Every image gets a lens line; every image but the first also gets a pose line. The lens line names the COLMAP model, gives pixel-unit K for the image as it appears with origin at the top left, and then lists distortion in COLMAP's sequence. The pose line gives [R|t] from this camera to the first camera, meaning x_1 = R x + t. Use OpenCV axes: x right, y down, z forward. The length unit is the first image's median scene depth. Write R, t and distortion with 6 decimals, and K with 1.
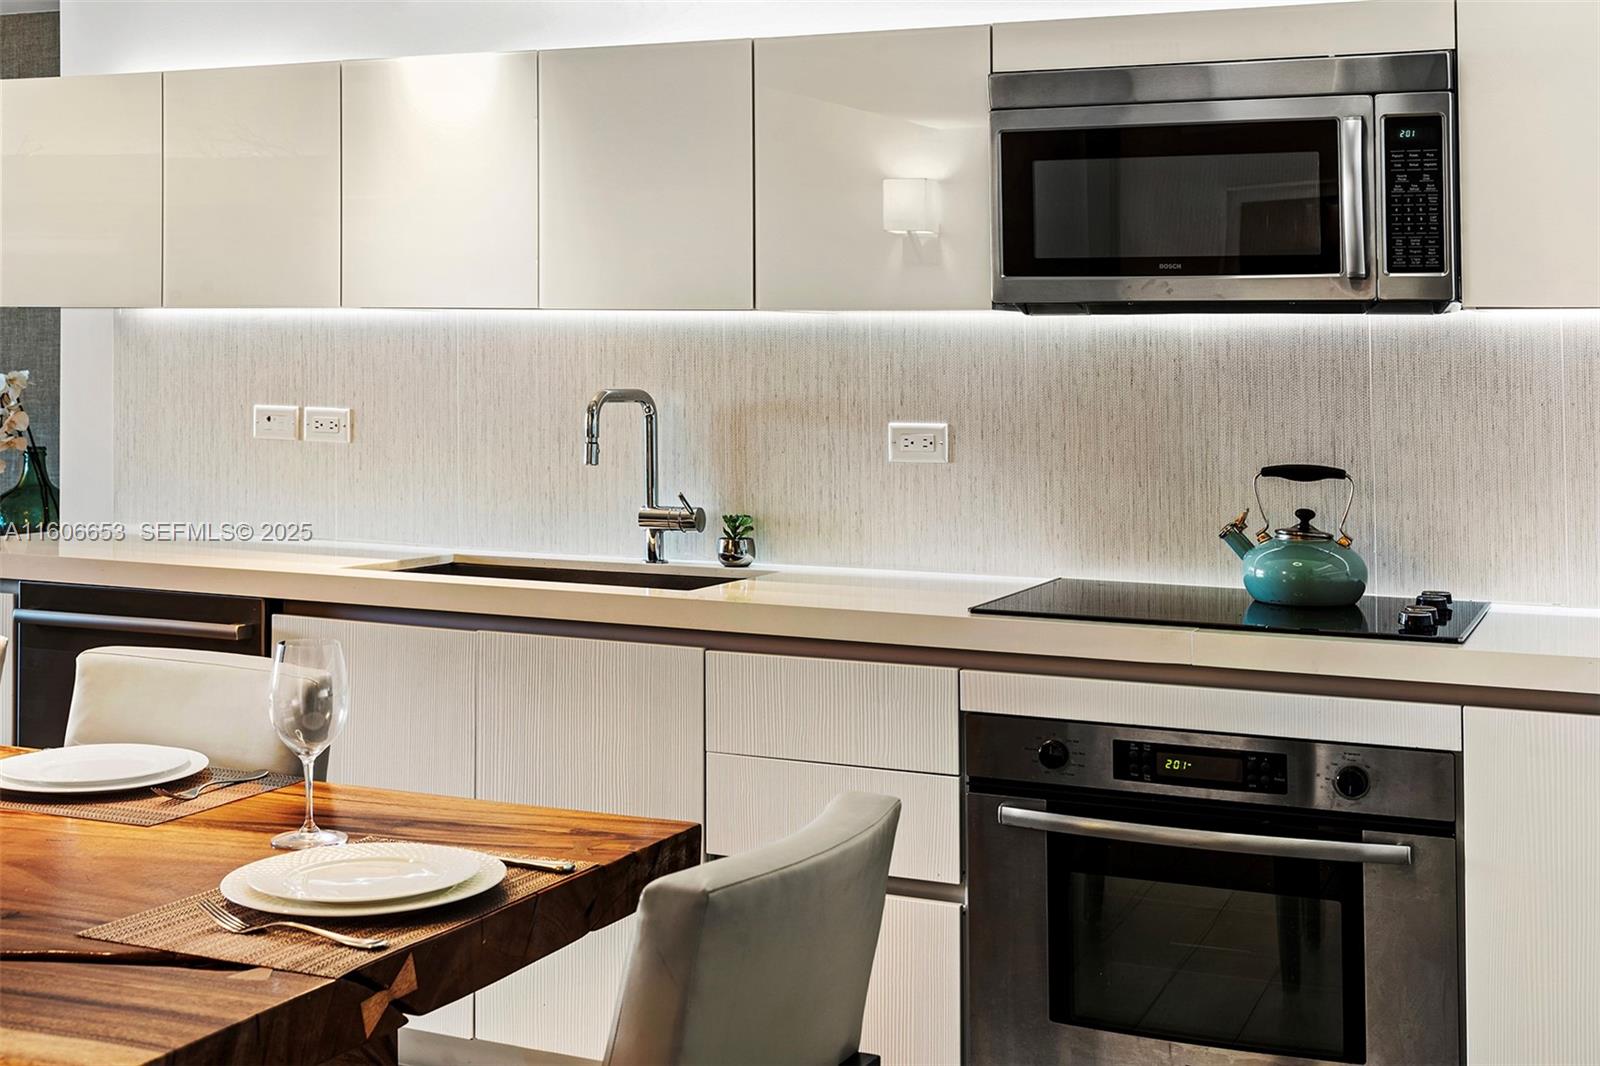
lens RADIAL K [[2170.2, 0, 797.7], [0, 2170.2, 508.8], [0, 0, 1]] dist [0.003653, 0.008824]
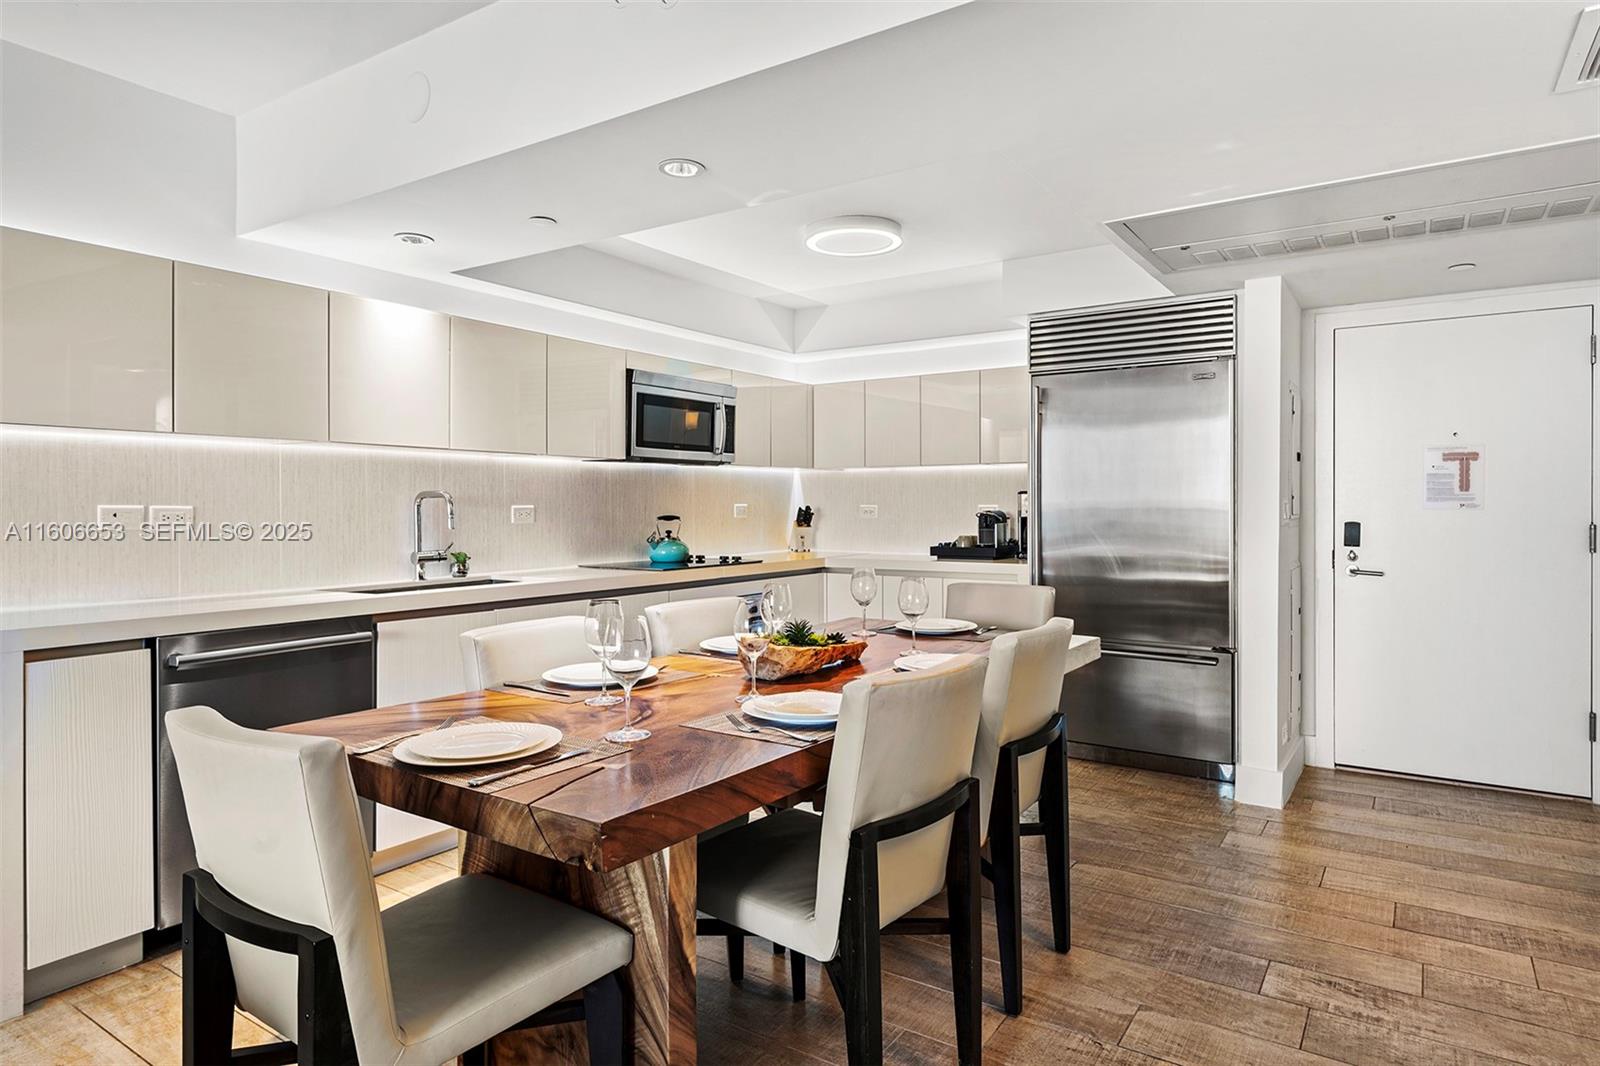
lens RADIAL K [[897.2, 0, 800.0], [0, 897.2, 533.0], [0, 0, 1]] dist [0.014125, -0.000203]
pose [[0.151122, -0.046767, 0.987408, -0.852432], [0.065549, 0.997156, 0.037196, -0.027163], [-0.986339, 0.059102, 0.153758, 0.570138]]
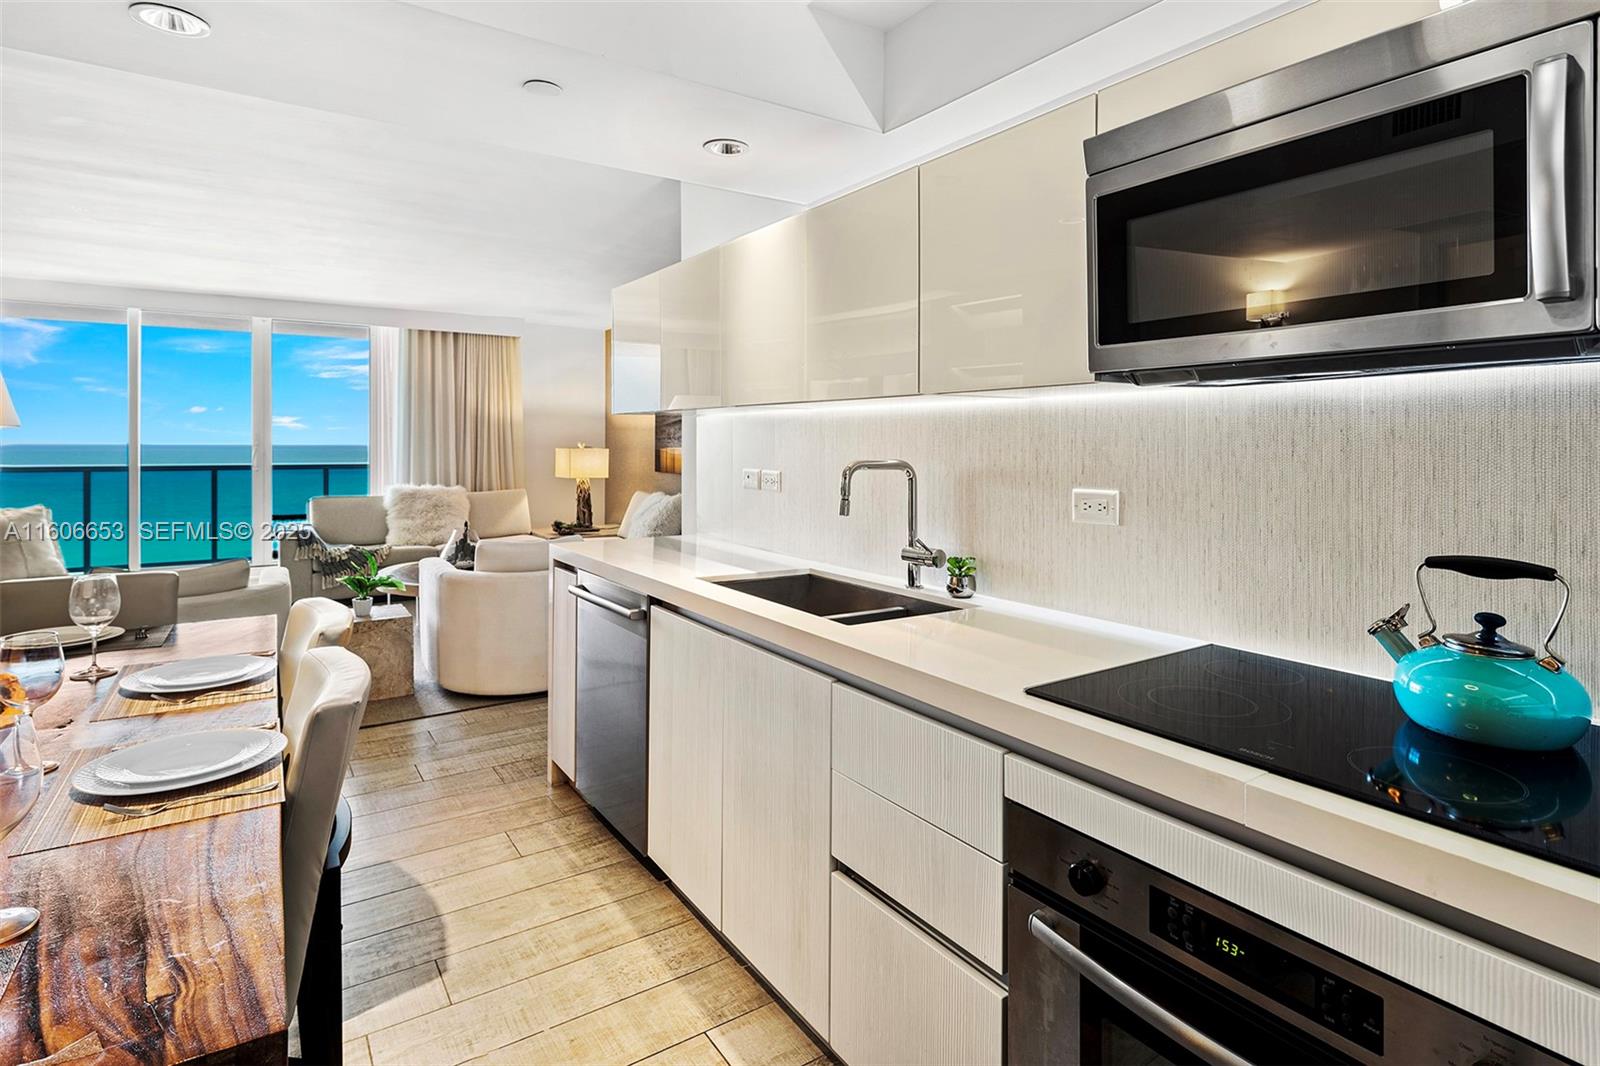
lens RADIAL K [[852.8, 0, 801.5], [0, 852.8, 499.1], [0, 0, 1]] dist [-0.002171, 0.000181]
pose [[0.840278, 0.027498, -0.541458, 0.170866], [-0.030920, 0.999518, 0.002776, -0.031238], [0.541273, 0.014409, 0.840723, 0.542357]]
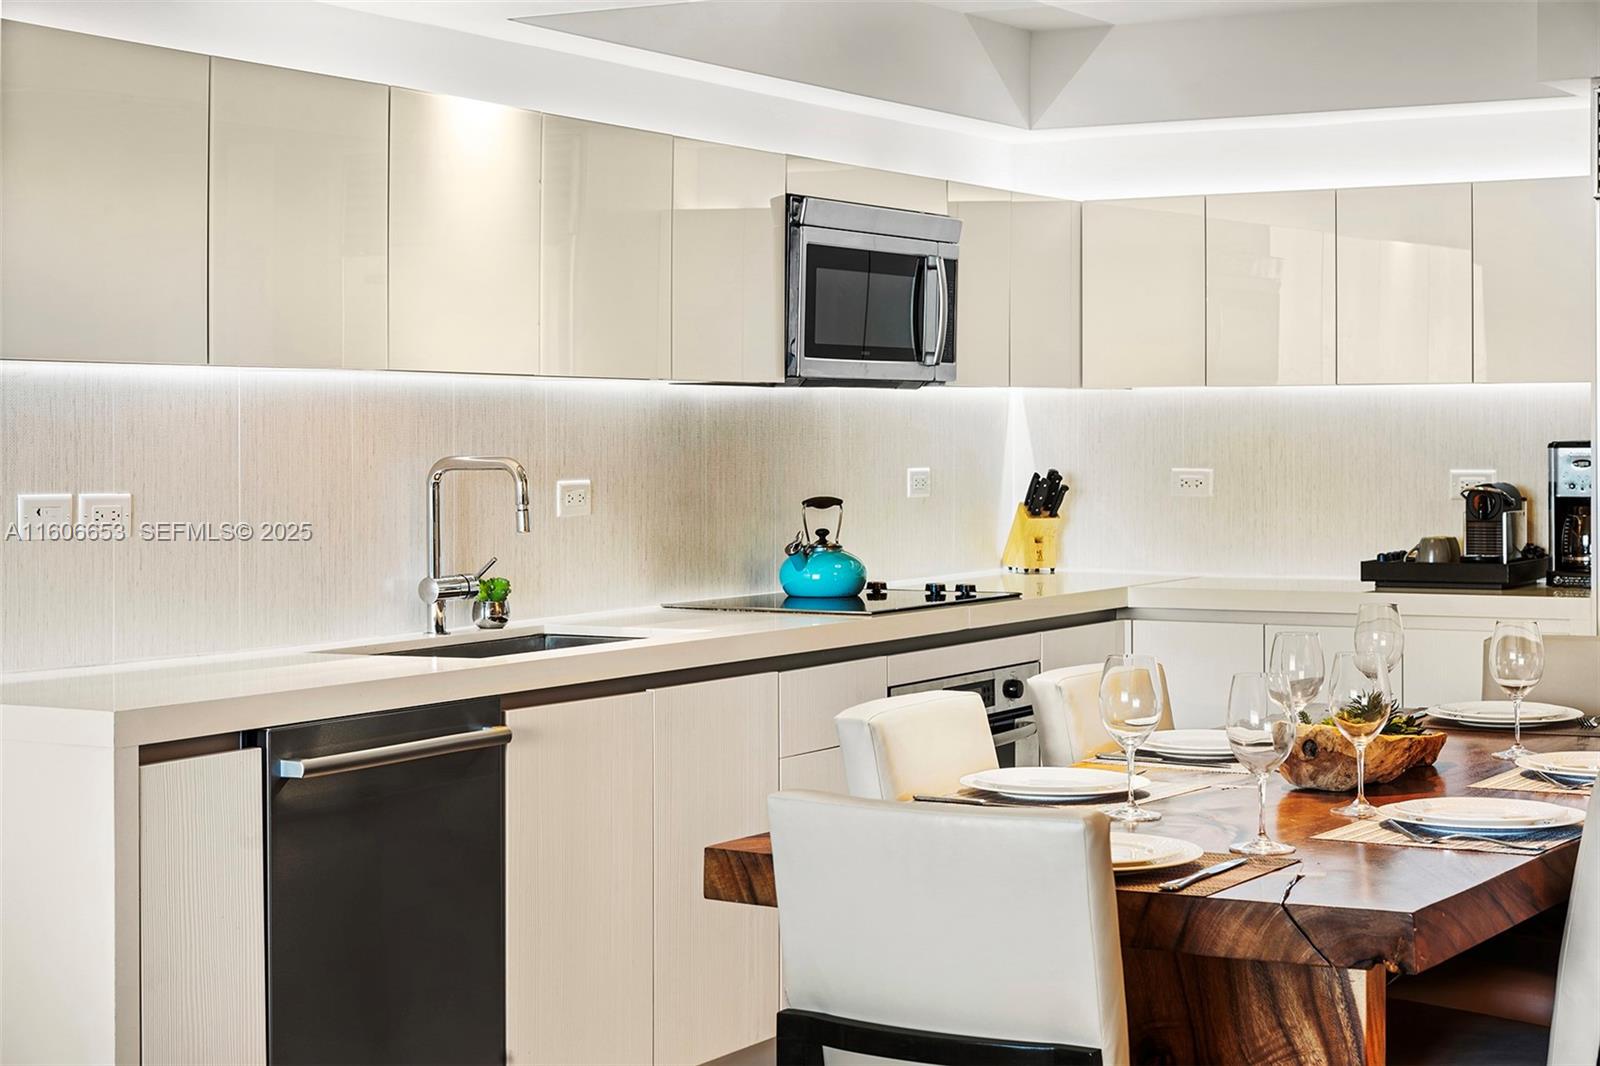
lens RADIAL K [[2578.0, 0, 800.0], [0, 2578.0, 533.0], [0, 0, 1]] dist [-0.018621, -0.028845]
pose [[0.098200, -0.053798, 0.993711, -1.249713], [0.065688, 0.996710, 0.047469, -0.068186], [-0.992996, 0.060613, 0.101411, 0.761879]]
